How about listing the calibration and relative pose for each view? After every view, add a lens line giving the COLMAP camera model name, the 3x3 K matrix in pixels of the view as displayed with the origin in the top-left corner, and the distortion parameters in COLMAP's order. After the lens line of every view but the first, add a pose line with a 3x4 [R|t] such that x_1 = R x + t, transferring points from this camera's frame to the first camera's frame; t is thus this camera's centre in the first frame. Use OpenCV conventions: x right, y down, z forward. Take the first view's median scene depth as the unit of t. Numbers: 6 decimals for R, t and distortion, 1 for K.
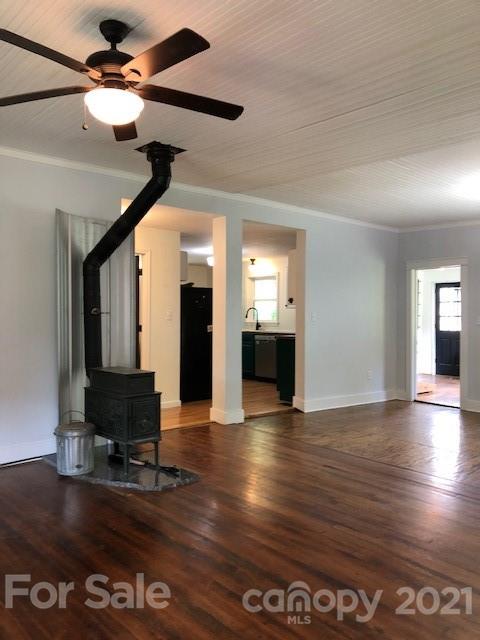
lens RADIAL K [[518.7, 0, 236.5], [0, 518.7, 326.8], [0, 0, 1]] dist [0.062161, -0.047769]
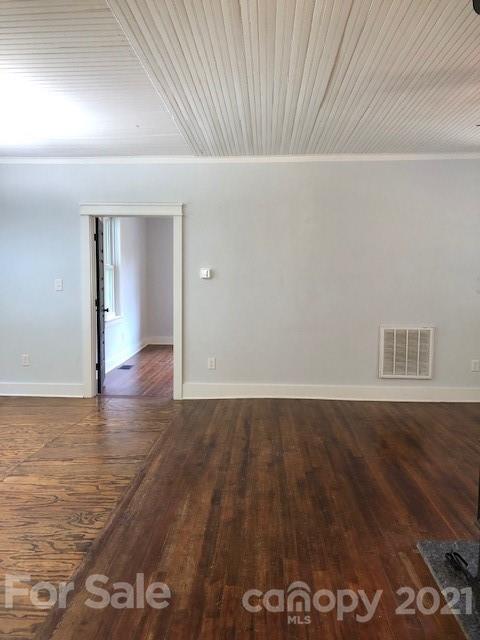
lens RADIAL K [[518.7, 0, 239.0], [0, 518.7, 321.4], [0, 0, 1]] dist [0.062161, -0.047769]
pose [[-0.713774, -0.066390, 0.697223, -0.311105], [0.011580, 0.994242, 0.106528, -0.038419], [-0.700281, 0.084111, -0.708895, 1.479232]]
